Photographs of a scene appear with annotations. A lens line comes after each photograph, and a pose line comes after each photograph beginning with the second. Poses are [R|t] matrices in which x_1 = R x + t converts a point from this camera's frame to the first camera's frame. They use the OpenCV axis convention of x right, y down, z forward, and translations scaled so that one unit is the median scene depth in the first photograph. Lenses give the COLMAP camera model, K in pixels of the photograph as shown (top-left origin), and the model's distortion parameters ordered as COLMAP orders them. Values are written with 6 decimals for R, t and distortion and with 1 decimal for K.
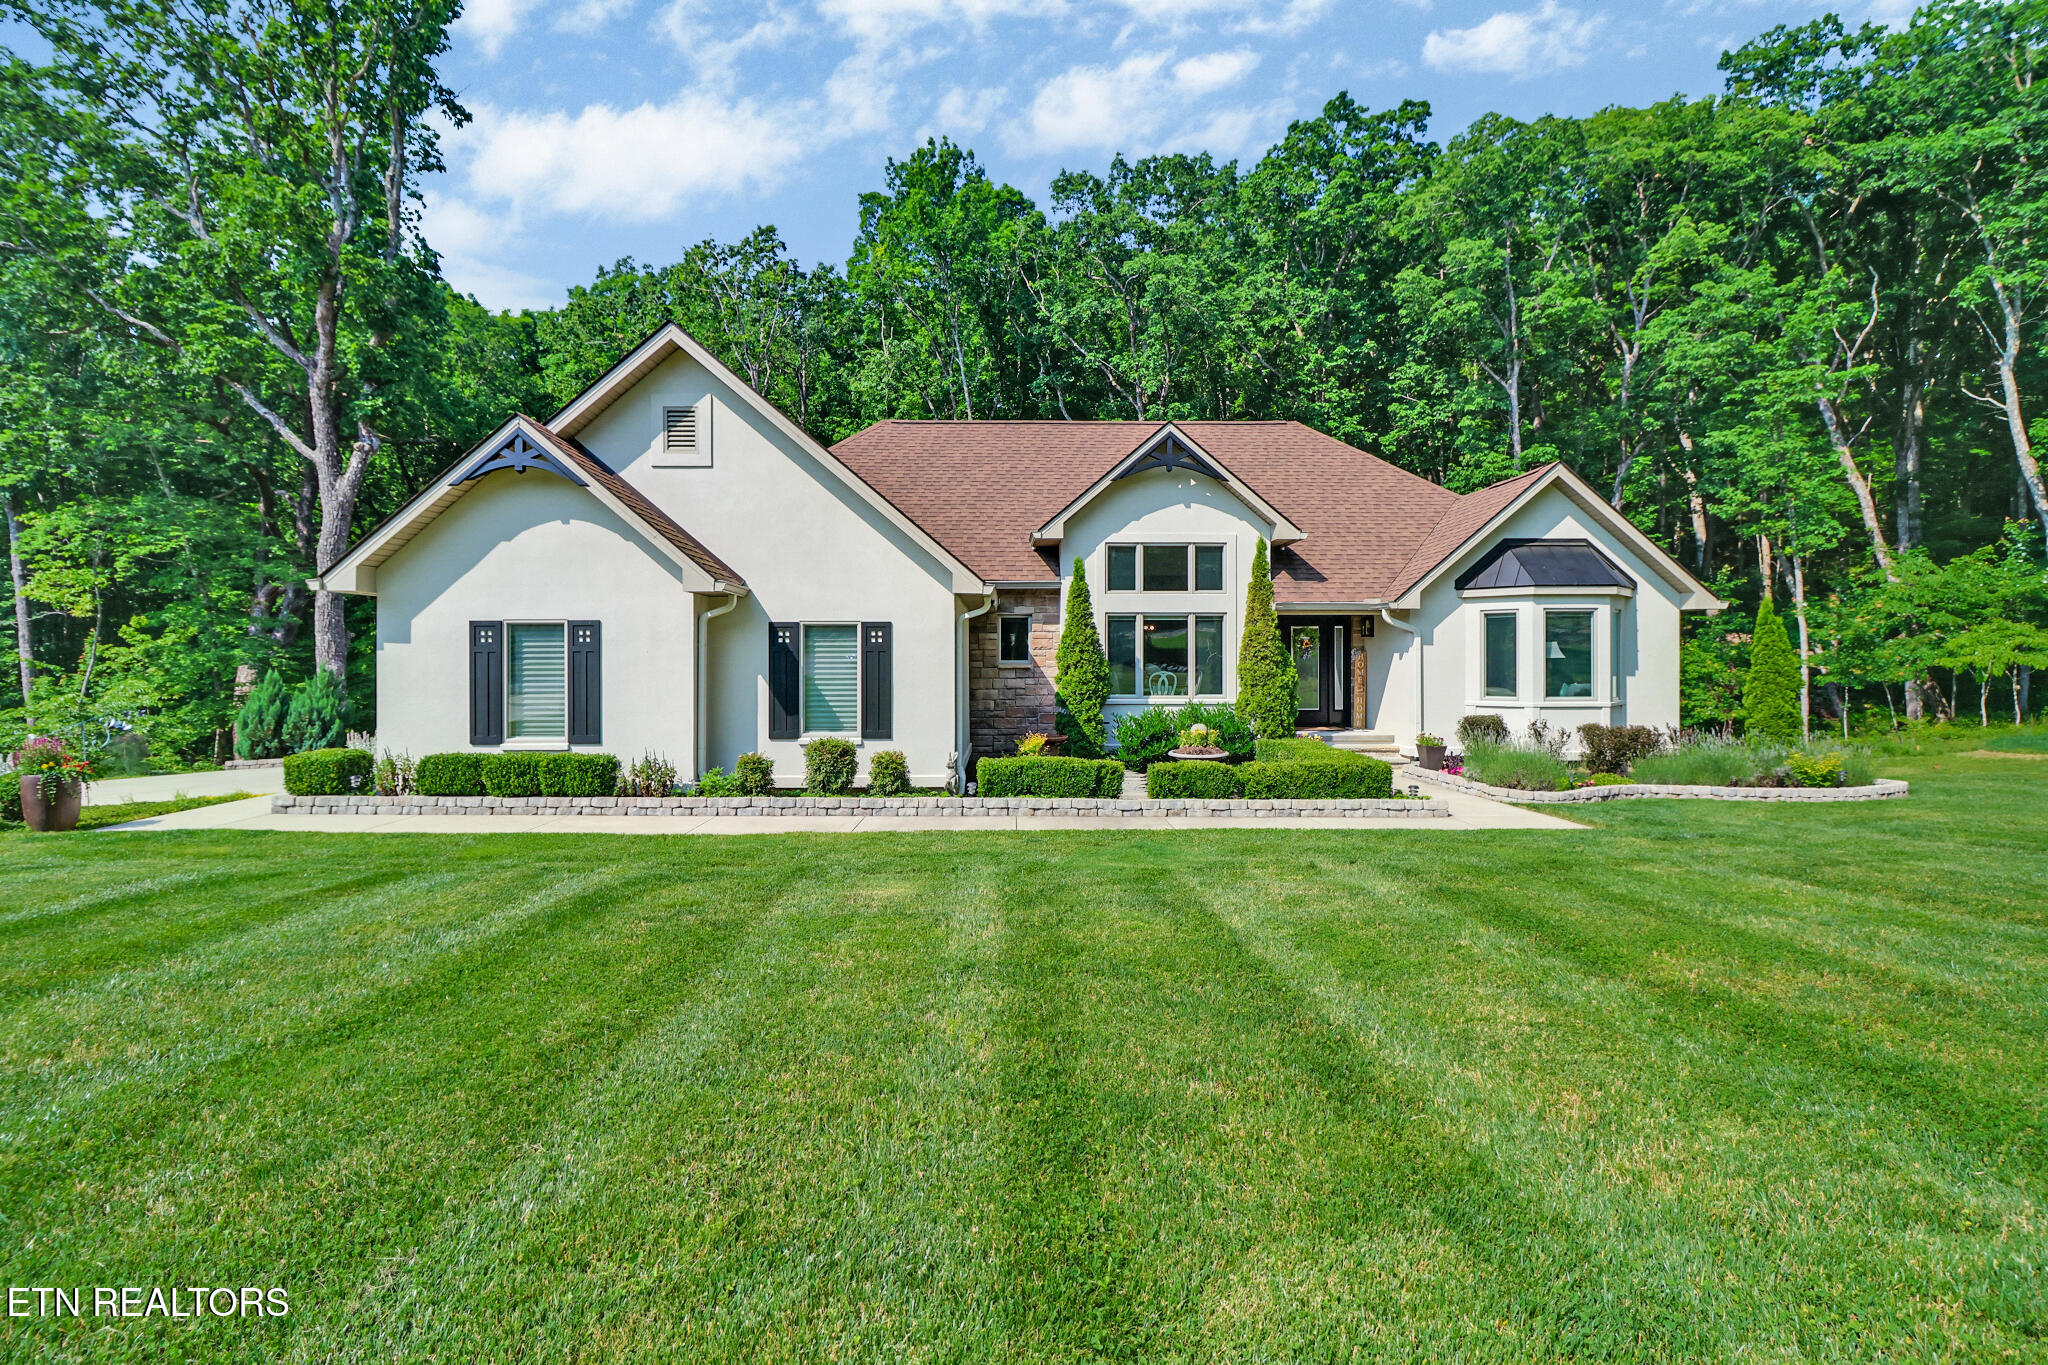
lens RADIAL K [[934.0, 0, 1012.2], [0, 934.0, 650.9], [0, 0, 1]] dist [-0.018139, 0.000621]
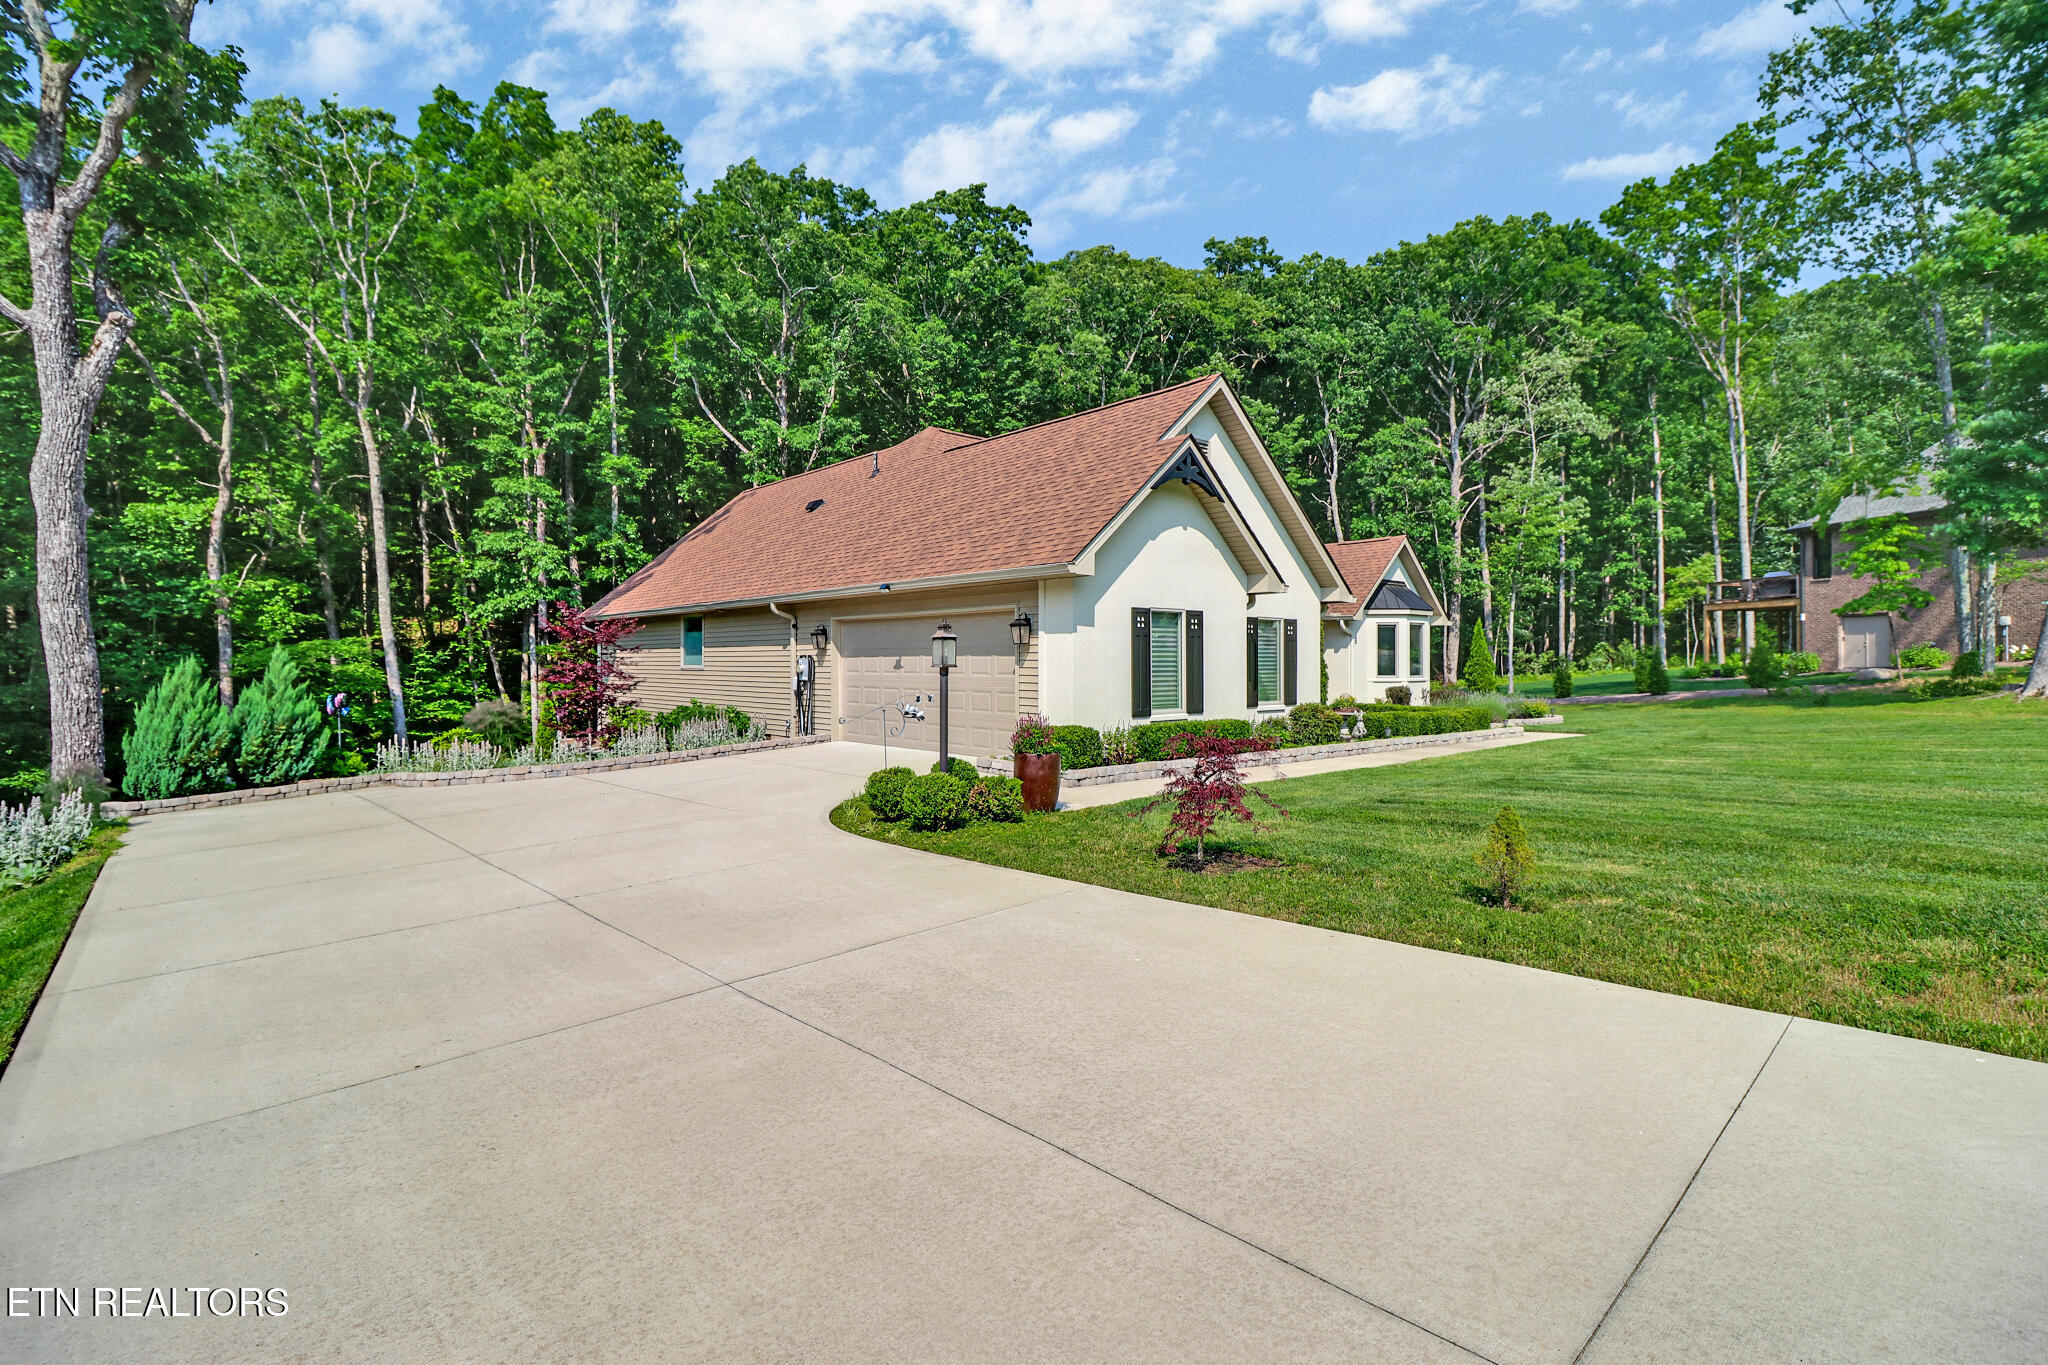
lens RADIAL K [[934.0, 0, 1012.2], [0, 934.0, 650.9], [0, 0, 1]] dist [-0.018139, 0.000621]
pose [[0.766348, 0.009306, 0.642358, -1.018697], [-0.006378, 0.999956, -0.006878, 0.020820], [-0.642394, 0.001175, 0.766373, 0.165227]]
